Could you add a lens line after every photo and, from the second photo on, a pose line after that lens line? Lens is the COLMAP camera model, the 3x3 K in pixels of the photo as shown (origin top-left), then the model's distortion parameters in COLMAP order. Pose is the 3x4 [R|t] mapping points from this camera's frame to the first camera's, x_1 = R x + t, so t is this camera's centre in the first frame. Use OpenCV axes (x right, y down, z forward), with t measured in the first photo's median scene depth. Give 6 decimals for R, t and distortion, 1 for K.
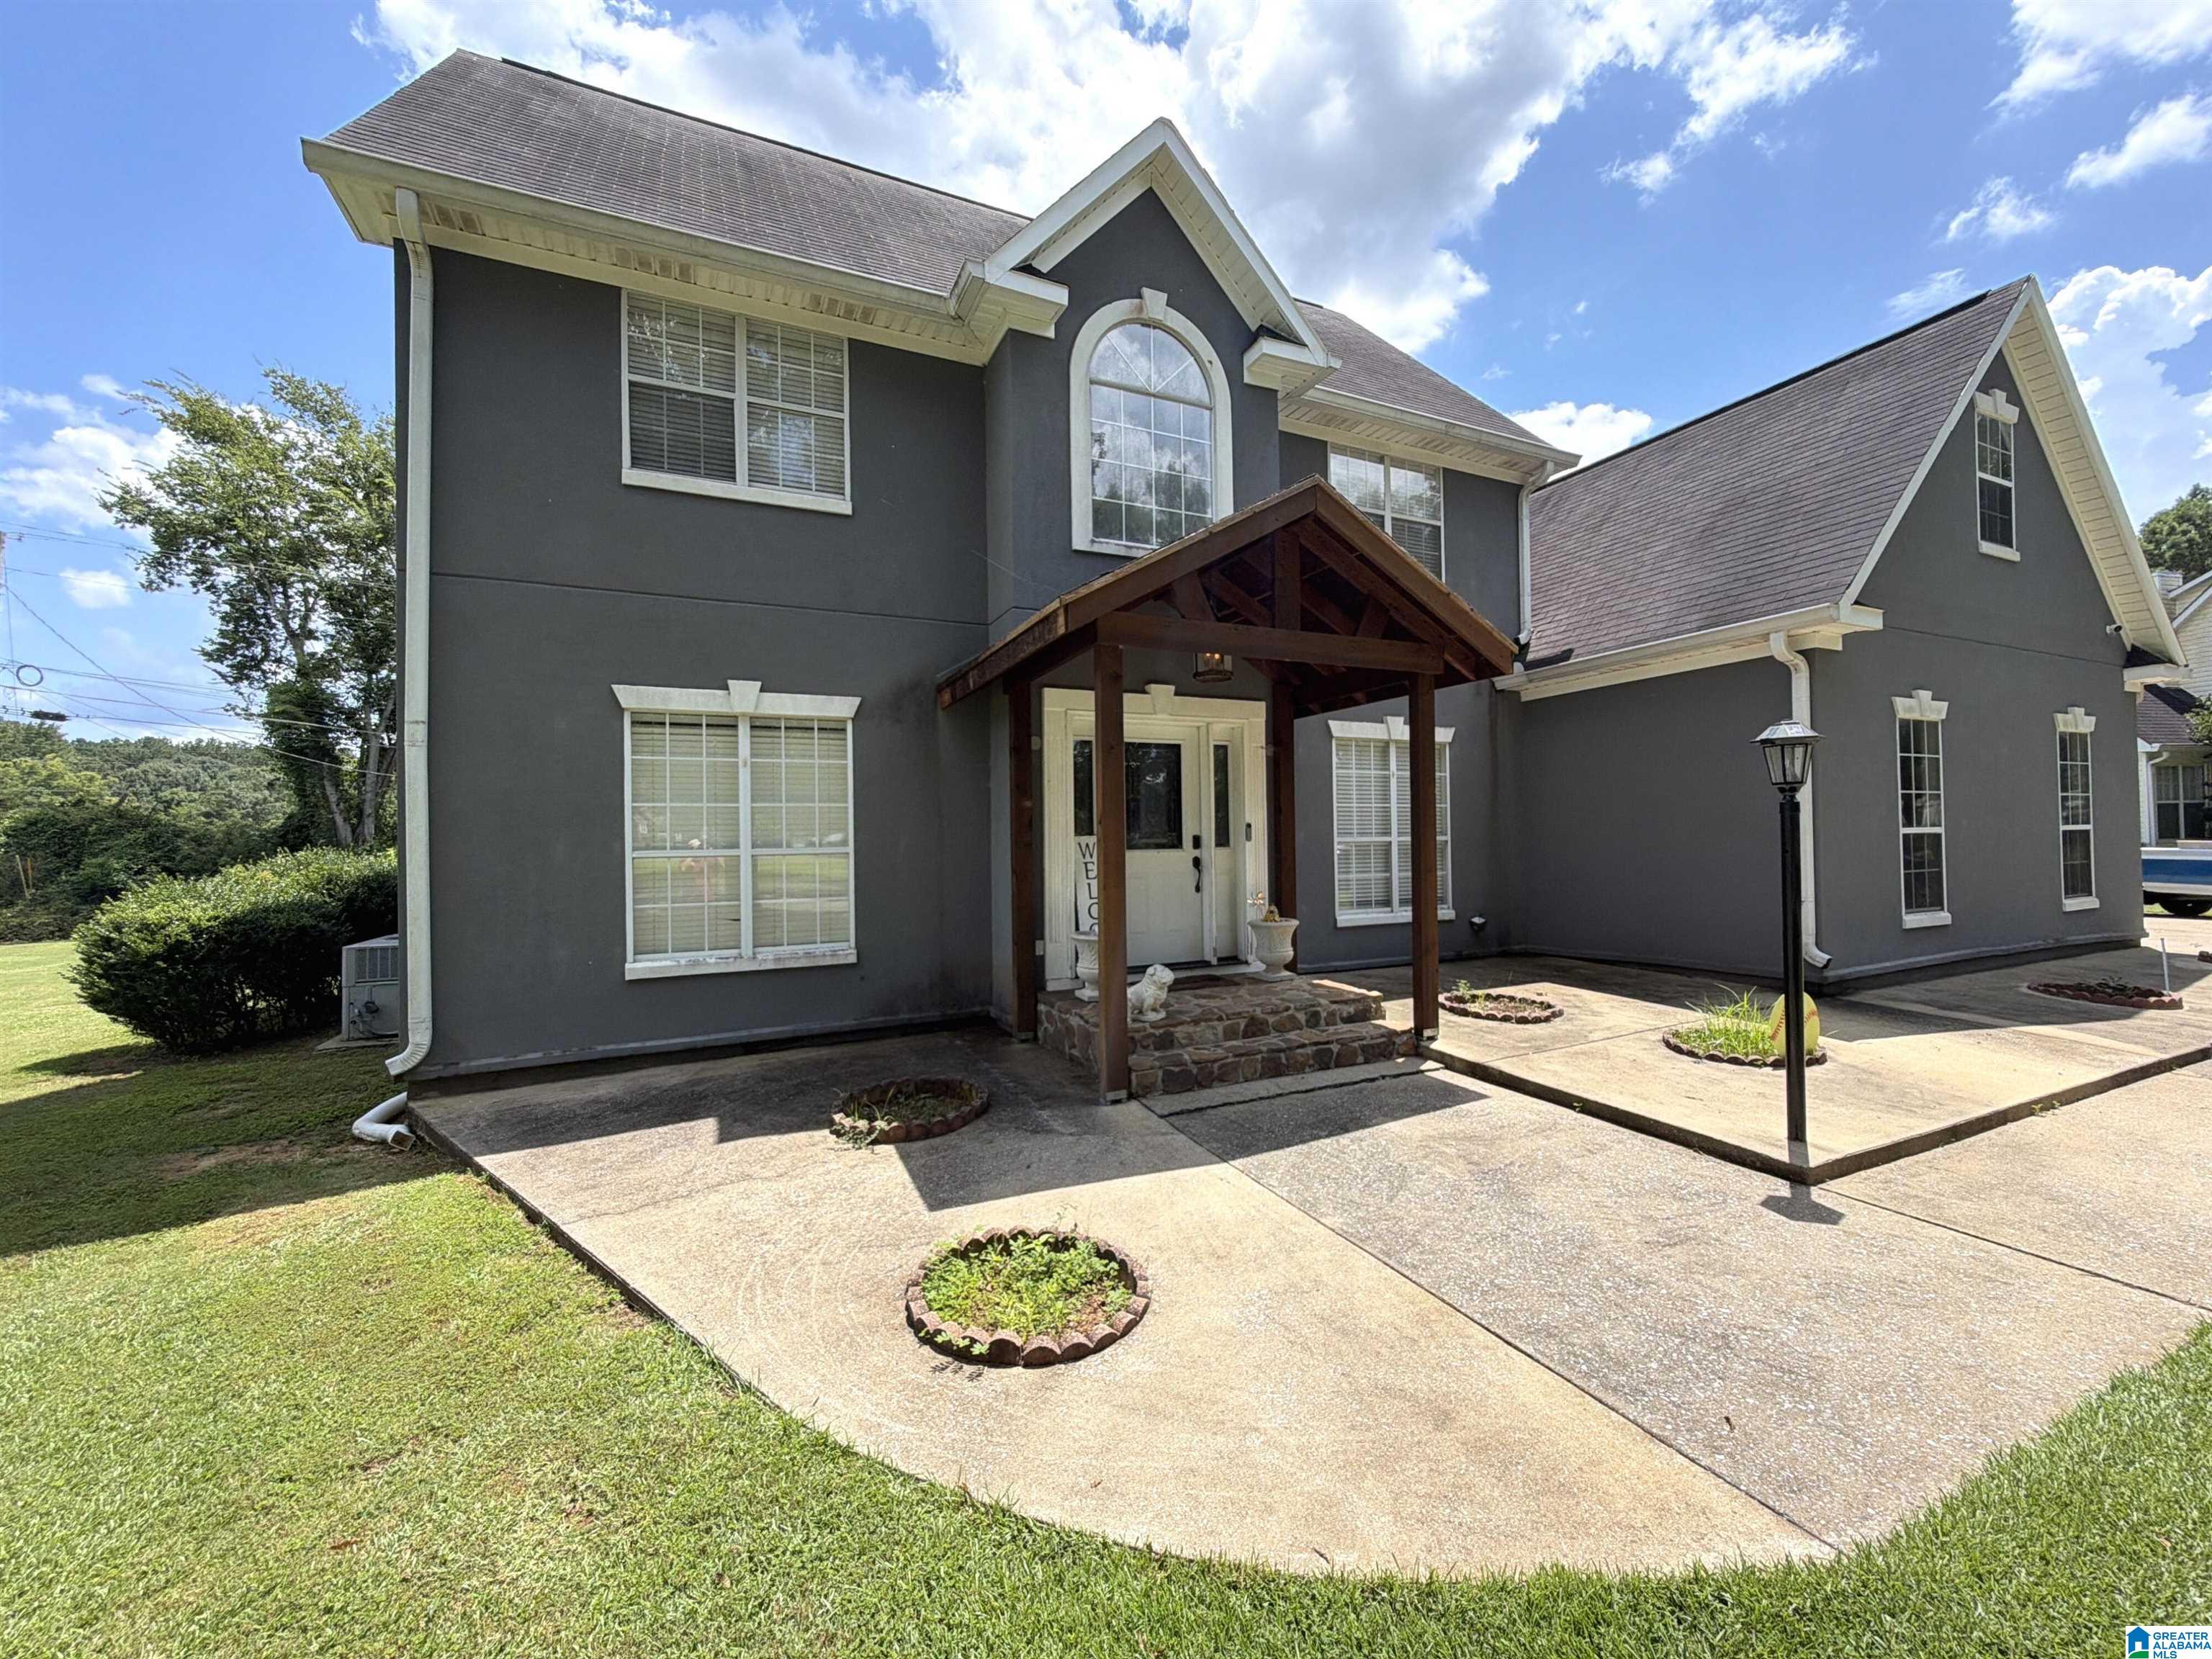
lens RADIAL K [[866.2, 0, 1106.6], [0, 866.2, 826.6], [0, 0, 1]] dist [-0.000793, 0.000463]
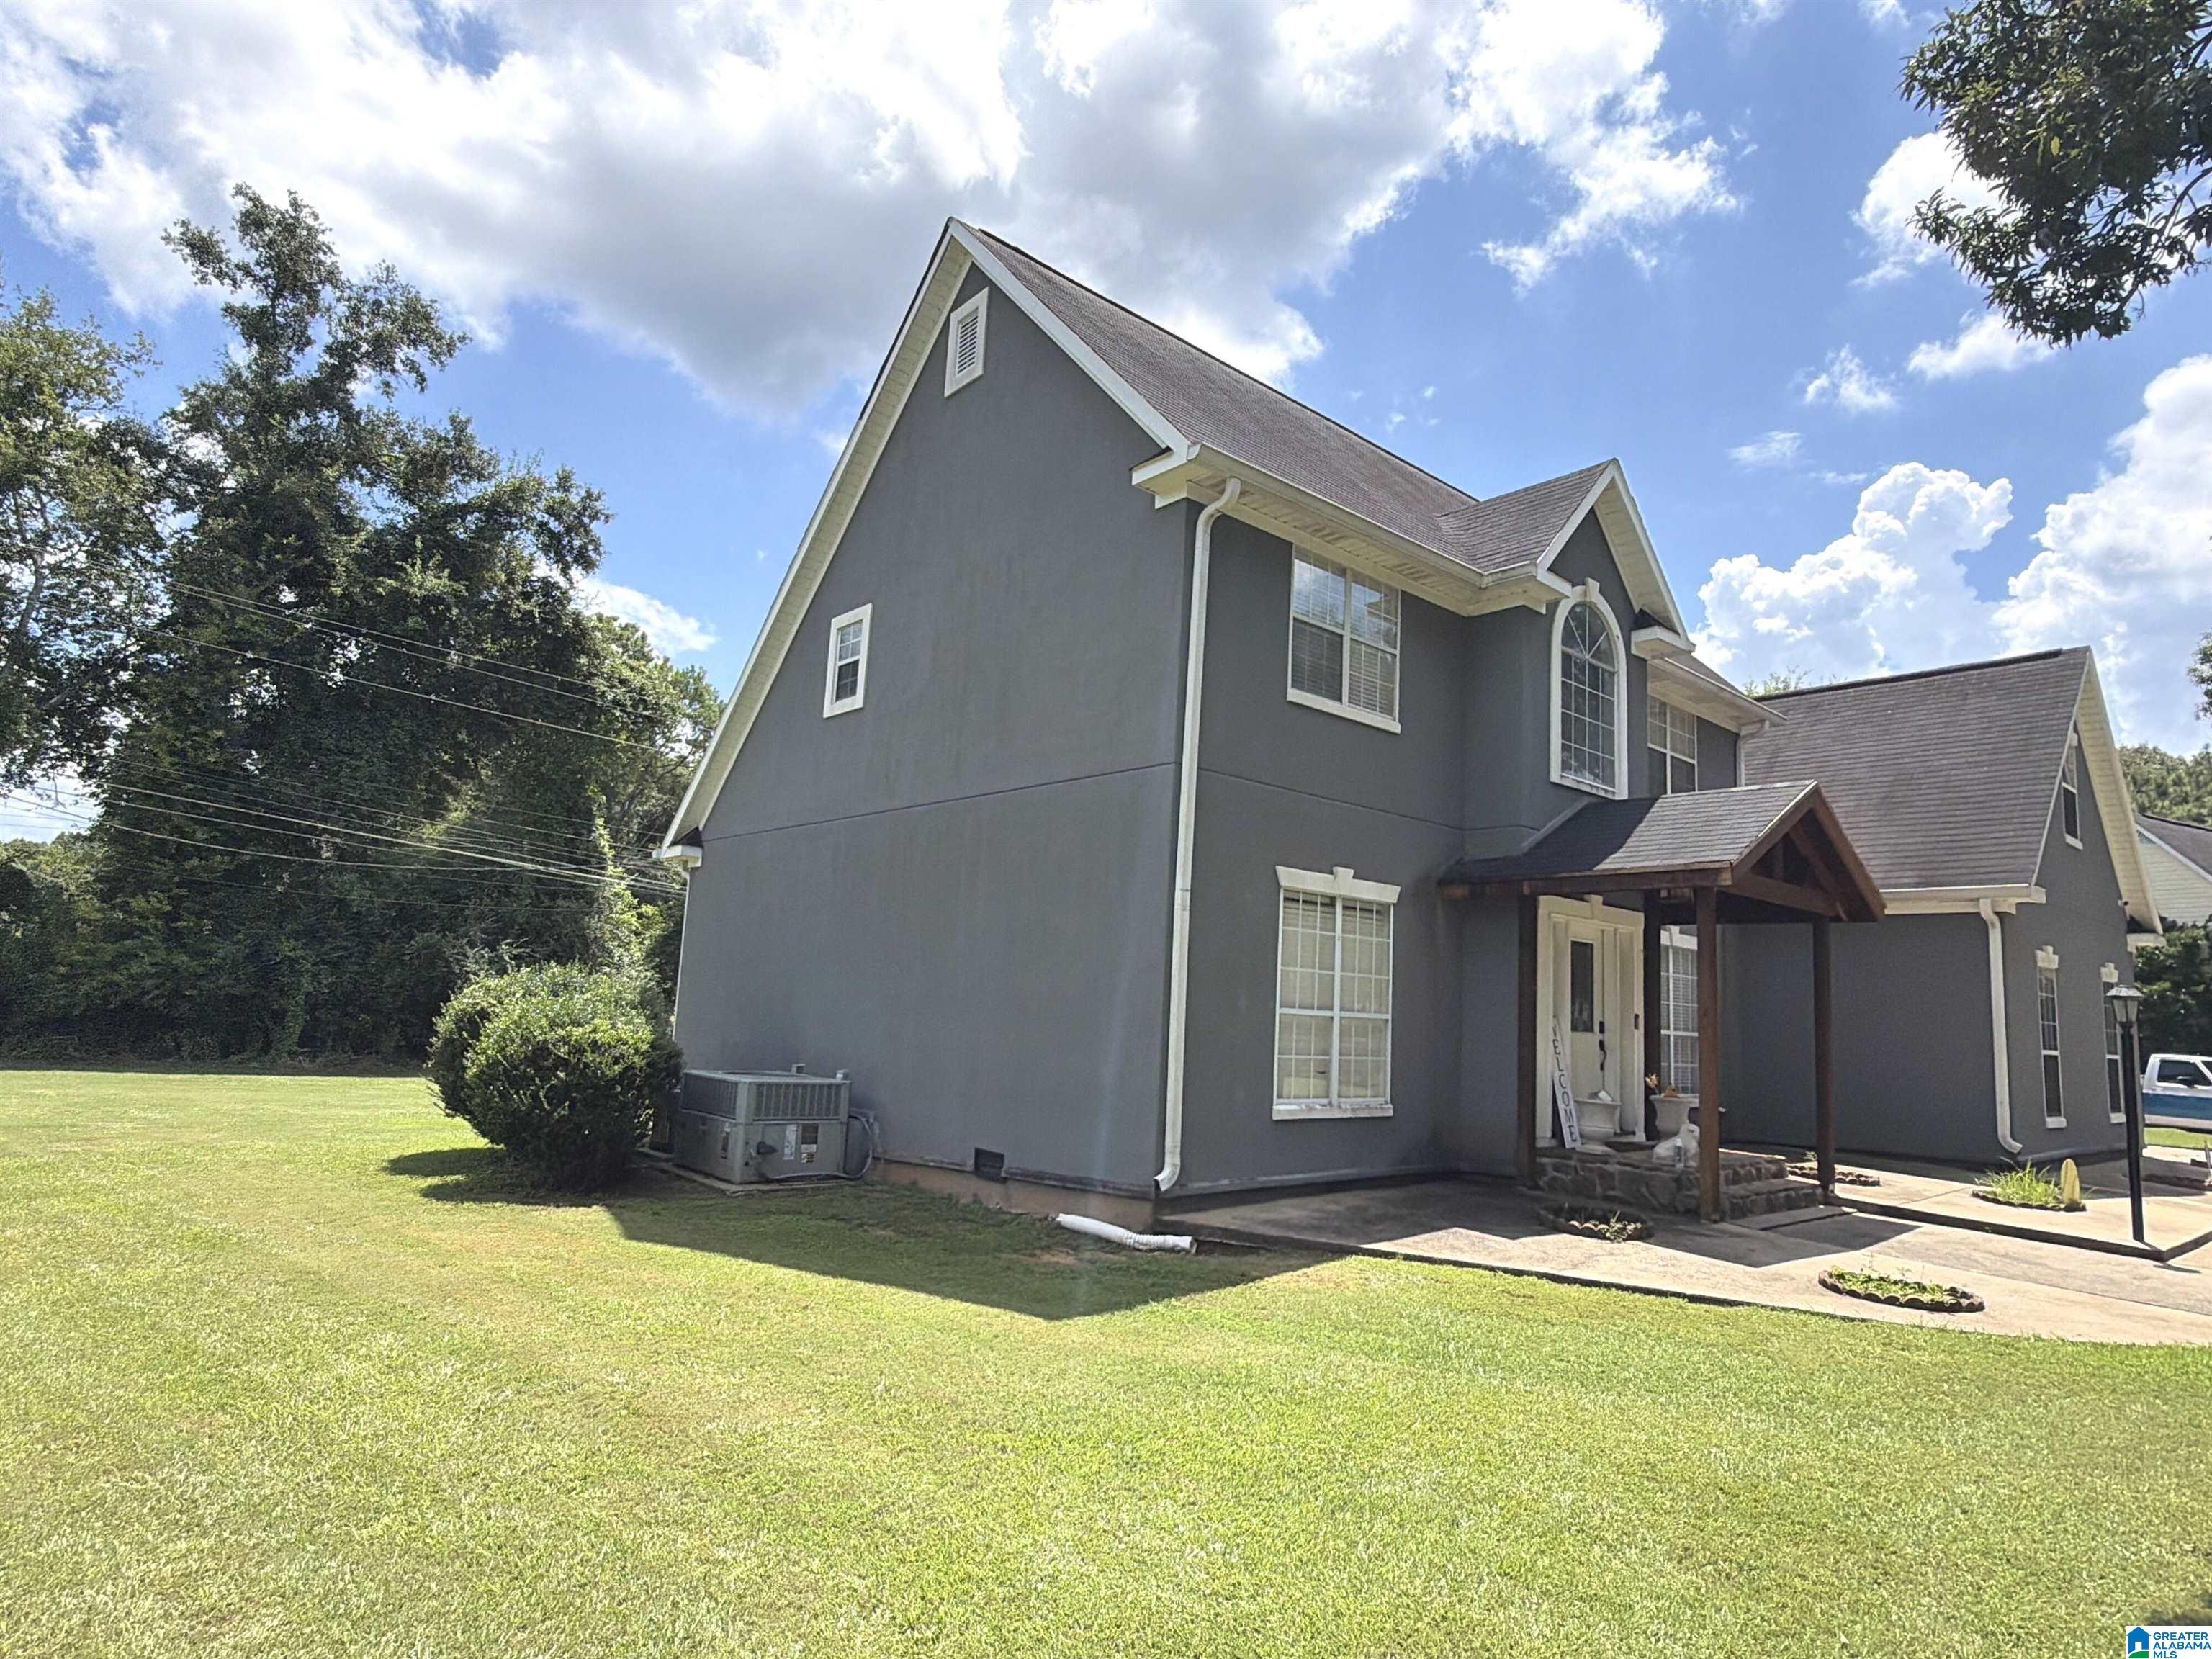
lens RADIAL K [[1234.6, 0, 1110.2], [0, 1234.6, 828.0], [0, 0, 1]] dist [0.001538, 0.003456]
pose [[0.958282, 0.106239, 0.265347, -1.119550], [-0.072307, 0.988266, -0.134546, 0.026434], [-0.276528, 0.109746, 0.954719, -0.502923]]
